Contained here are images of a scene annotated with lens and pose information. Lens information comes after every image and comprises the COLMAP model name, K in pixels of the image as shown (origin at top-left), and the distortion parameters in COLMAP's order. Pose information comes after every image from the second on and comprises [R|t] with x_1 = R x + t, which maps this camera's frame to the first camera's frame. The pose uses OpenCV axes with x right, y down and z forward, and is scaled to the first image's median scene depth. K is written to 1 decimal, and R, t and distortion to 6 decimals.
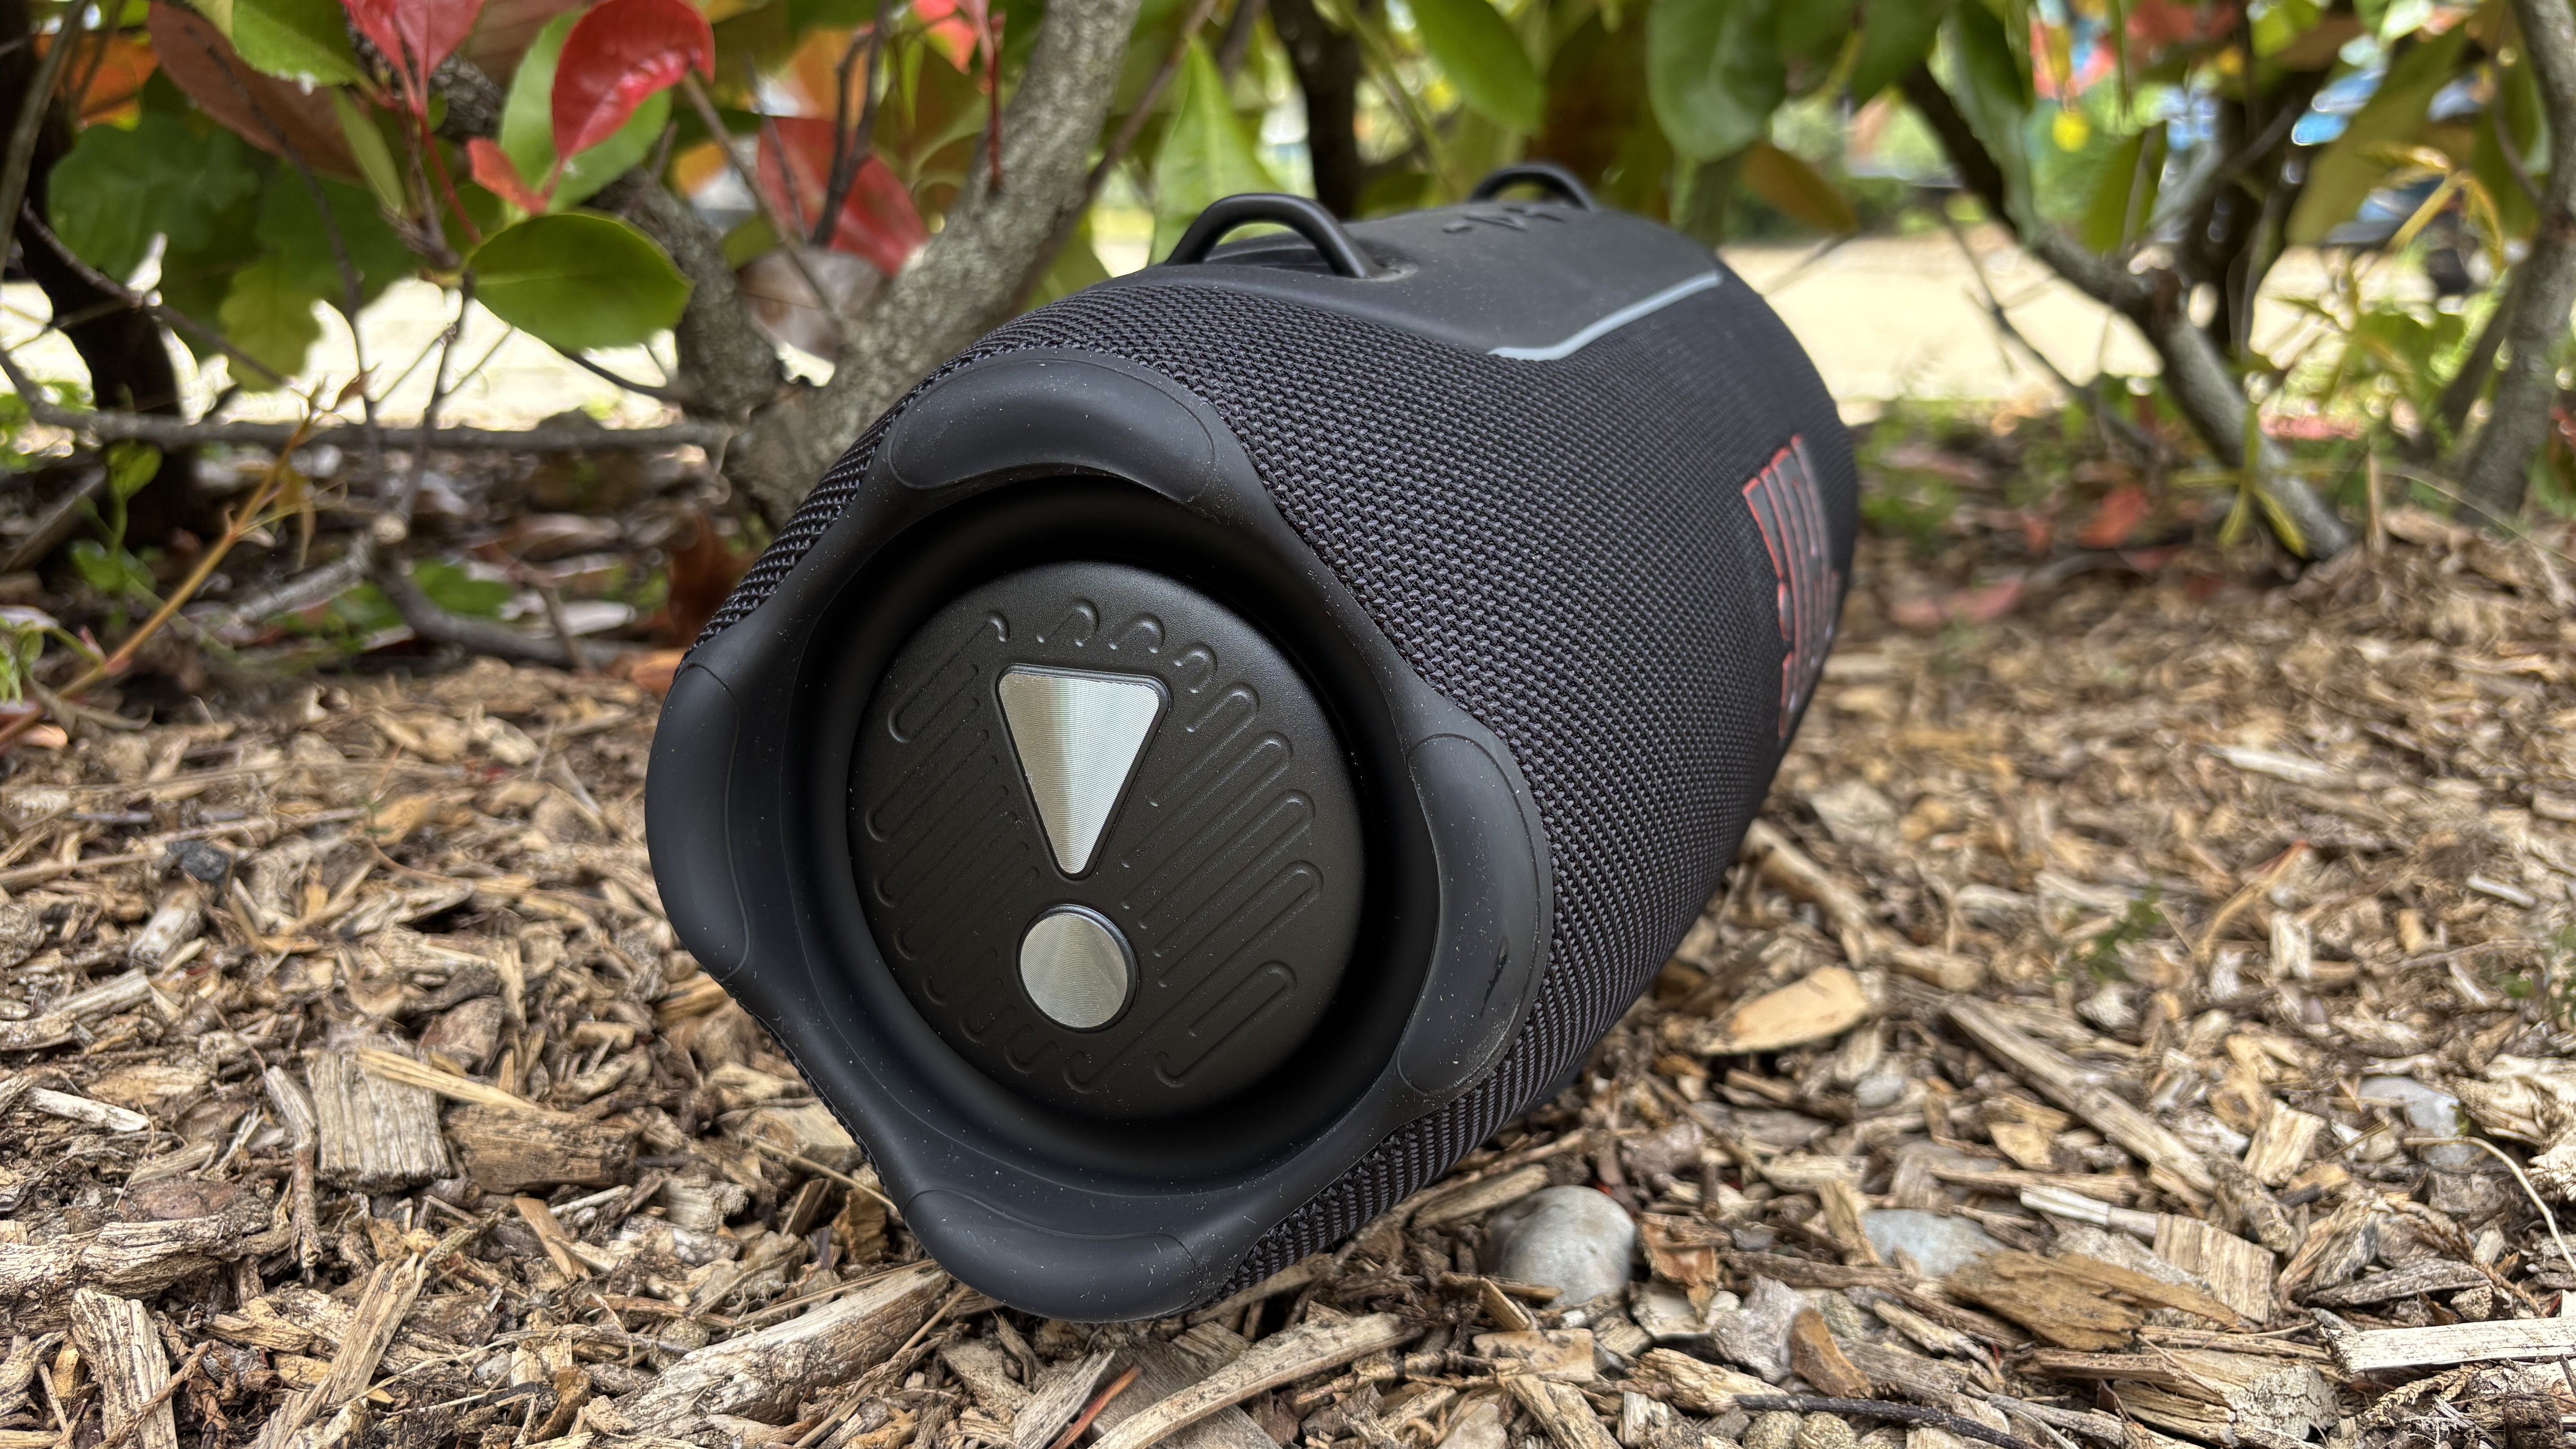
lens RADIAL K [[2030.6, 0, 1288.0], [0, 2030.6, 724.5], [0, 0, 1]] dist [-0.011062, -0.008128]
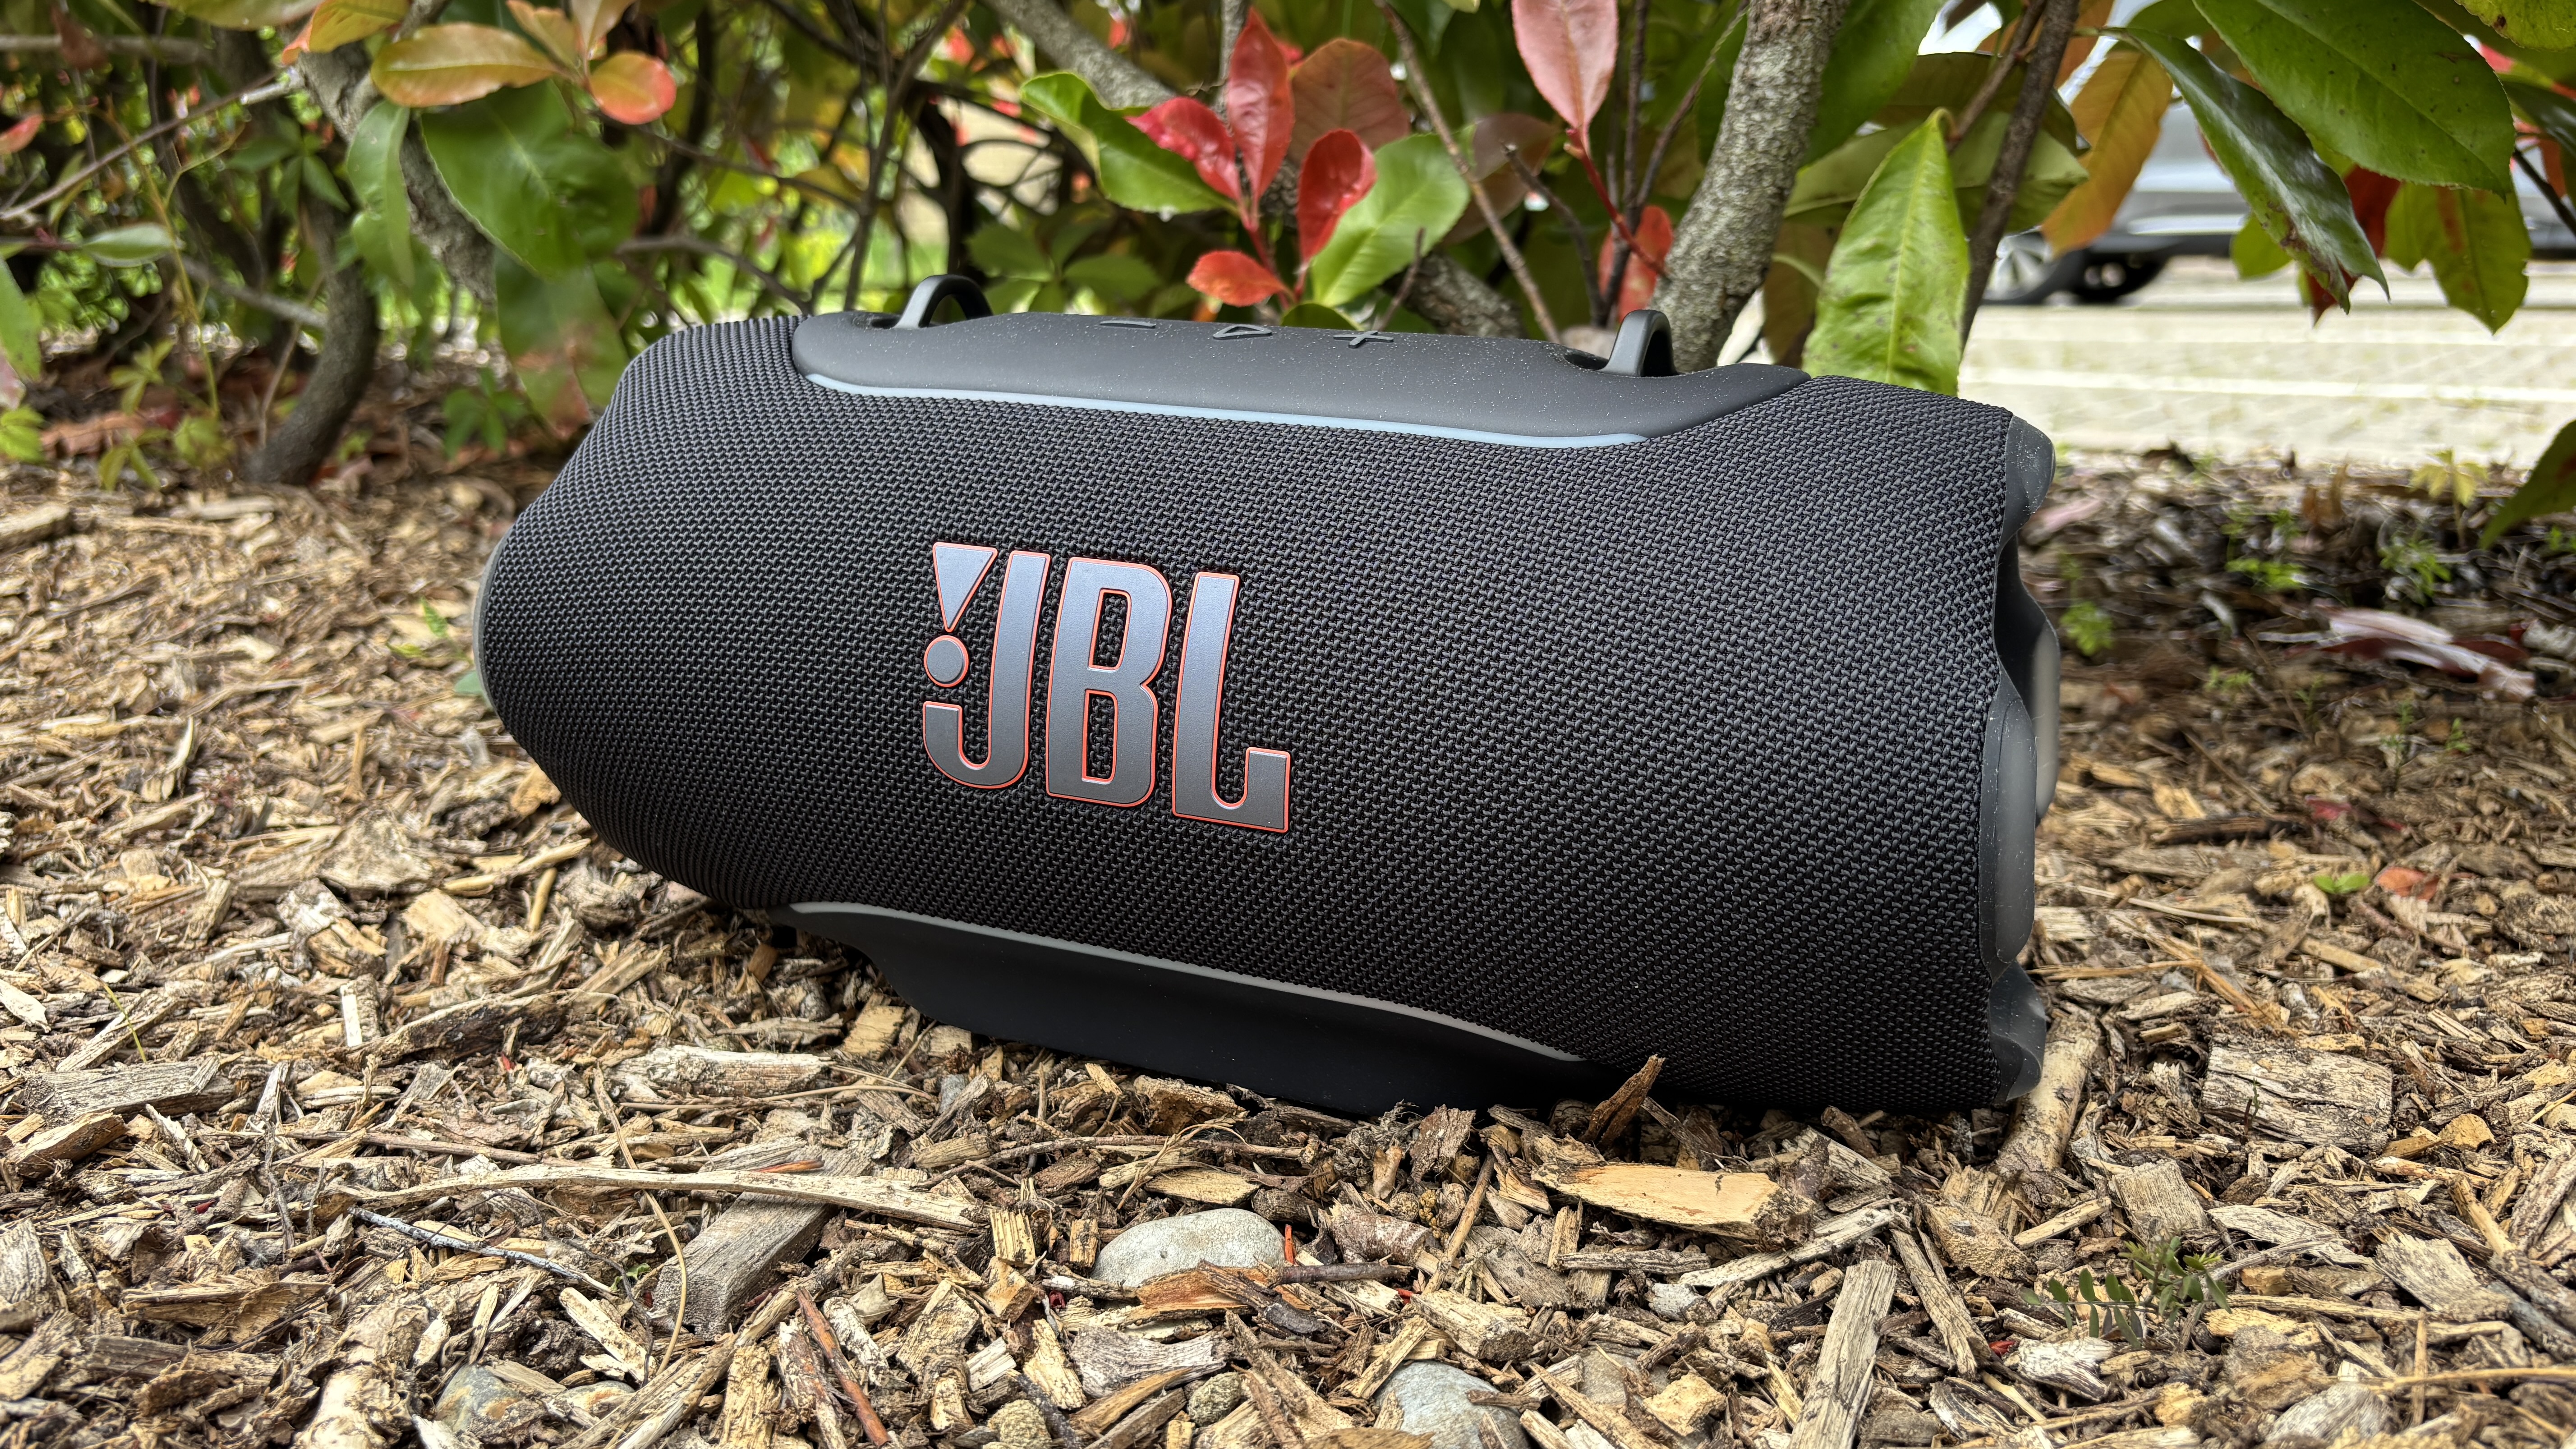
lens RADIAL K [[1979.1, 0, 1288.0], [0, 1979.1, 724.5], [0, 0, 1]] dist [-0.008125, 0.005367]
pose [[0.565857, 0.177778, -0.805109, 0.957835], [-0.180662, 0.979482, 0.089307, -0.131507], [0.804467, 0.094917, 0.586364, 0.363186]]
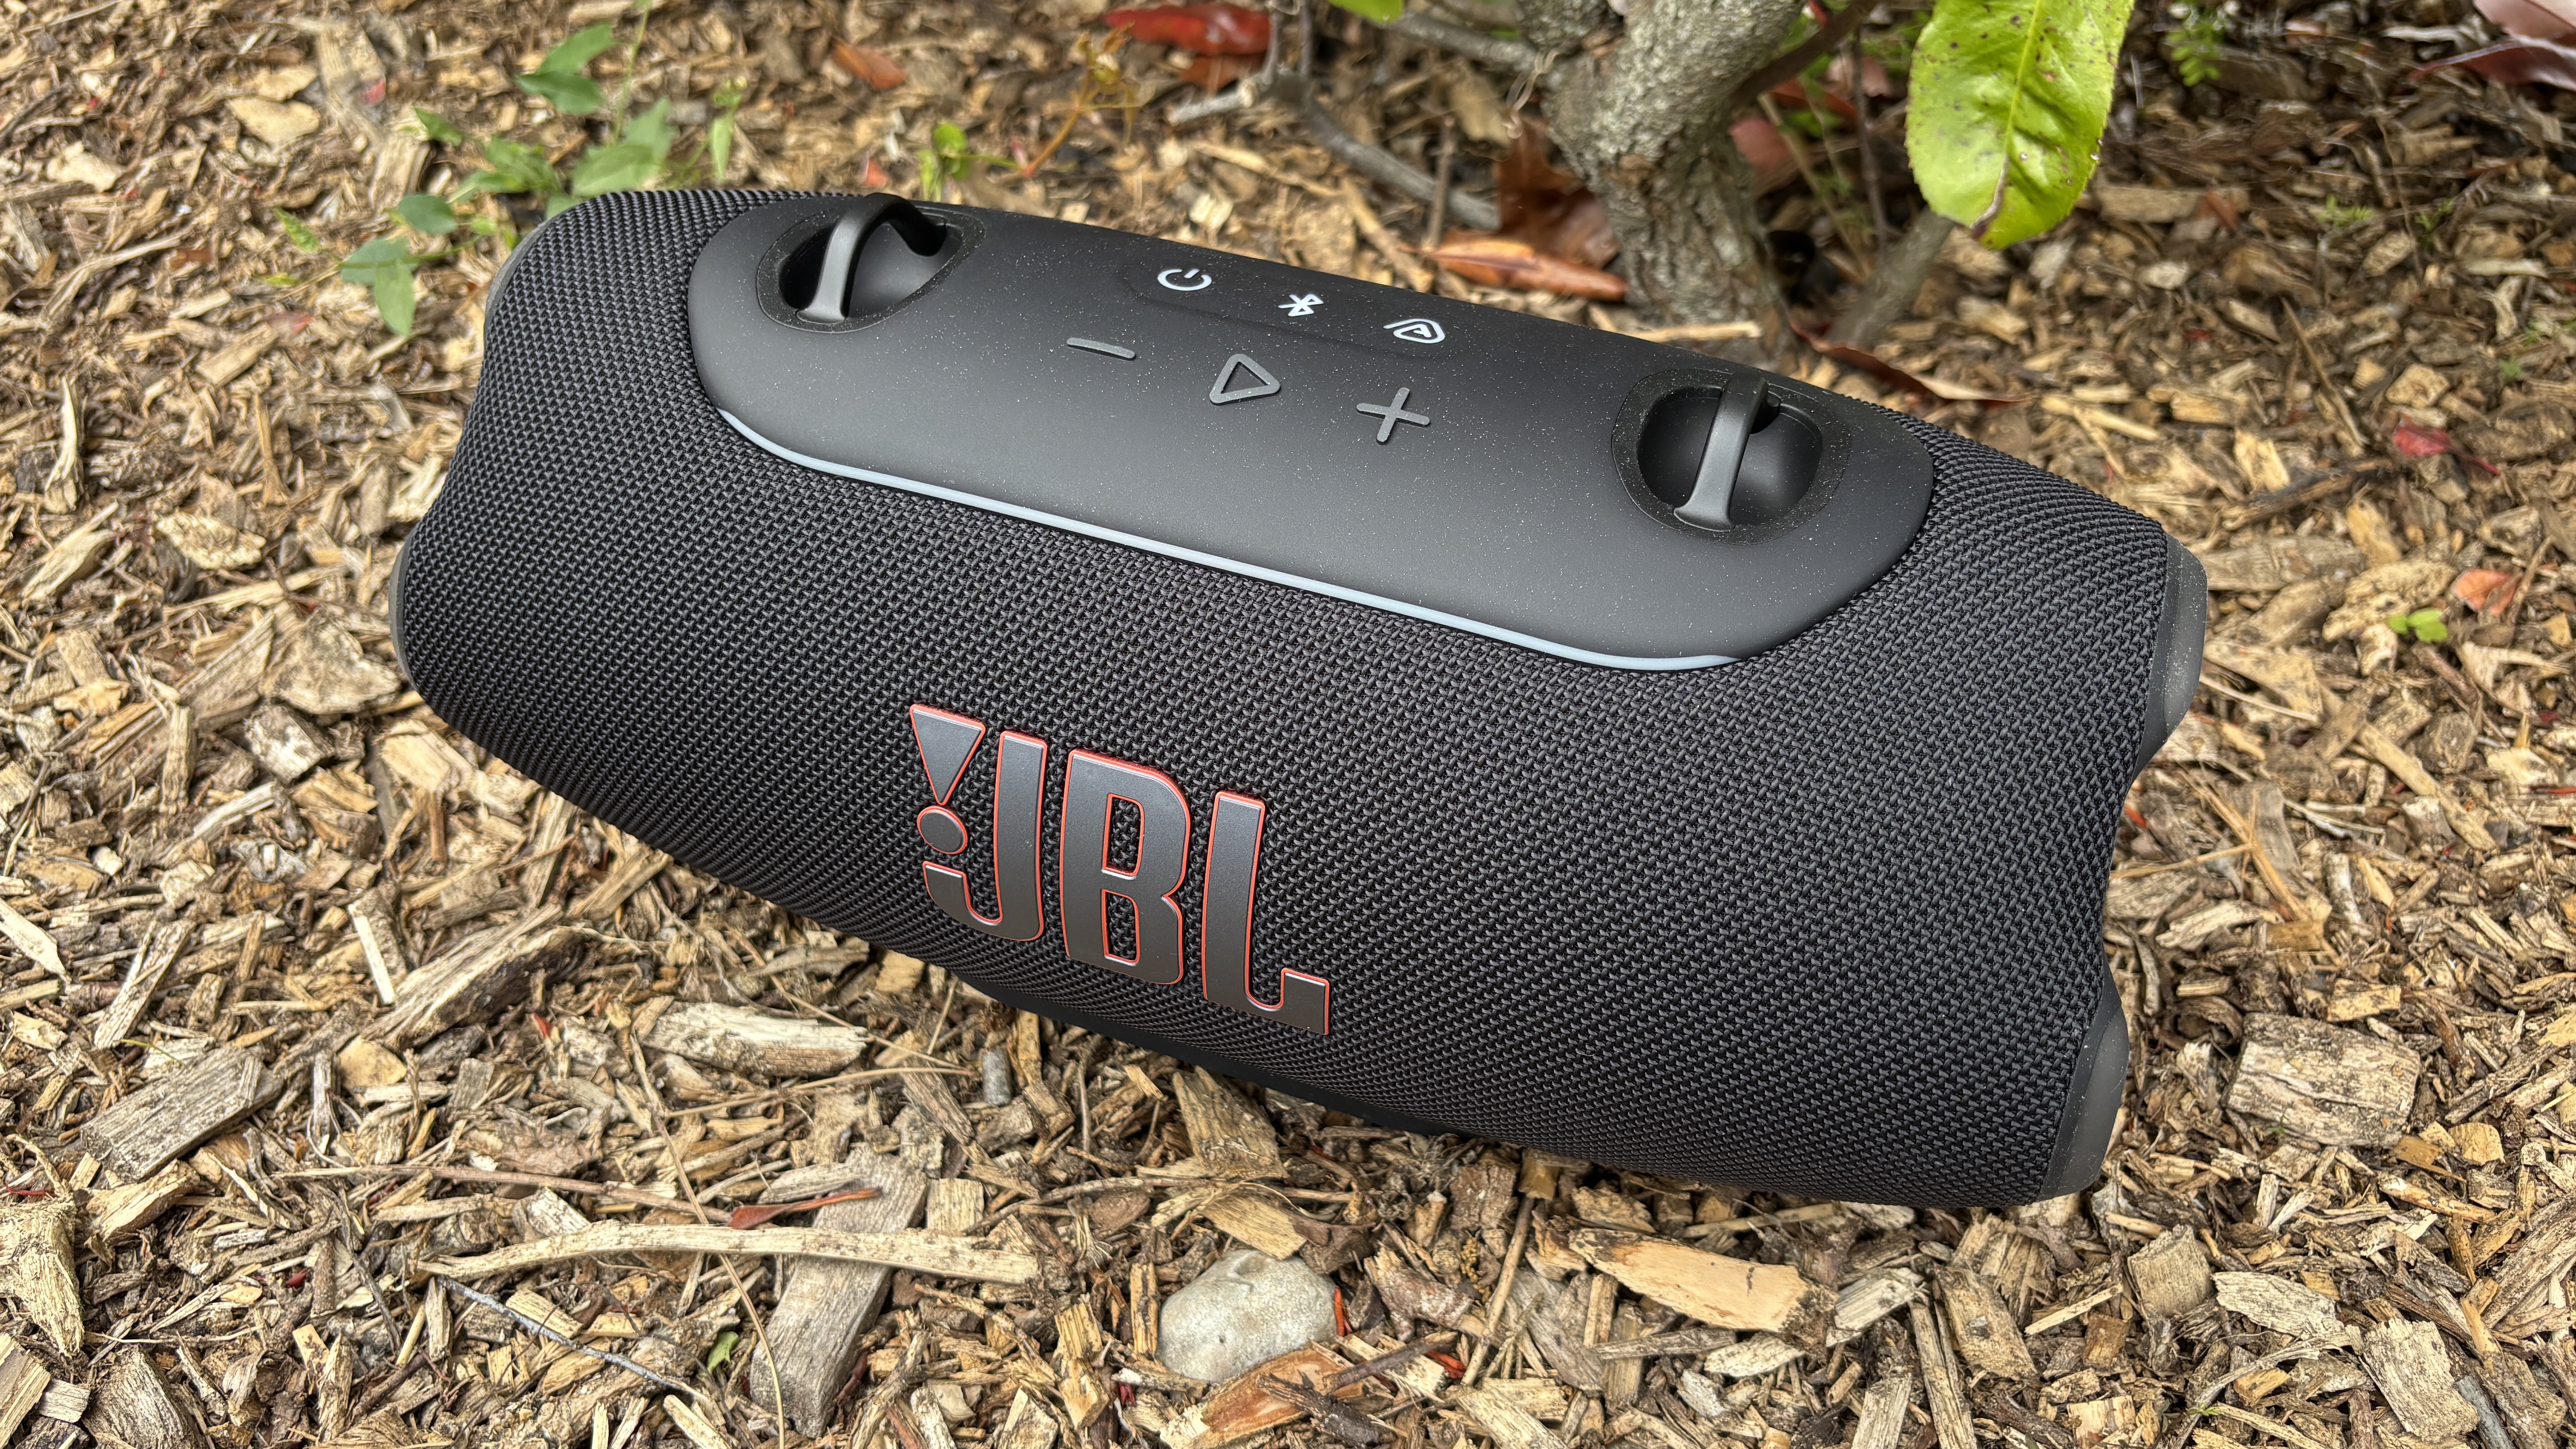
lens RADIAL K [[1979.1, 0, 1288.0], [0, 1979.1, 724.5], [0, 0, 1]] dist [-0.008125, 0.005367]
pose [[0.589967, 0.534389, -0.605283, 0.642895], [-0.143363, 0.807061, 0.572799, -0.663882], [0.794598, -0.251157, 0.552751, 0.450604]]
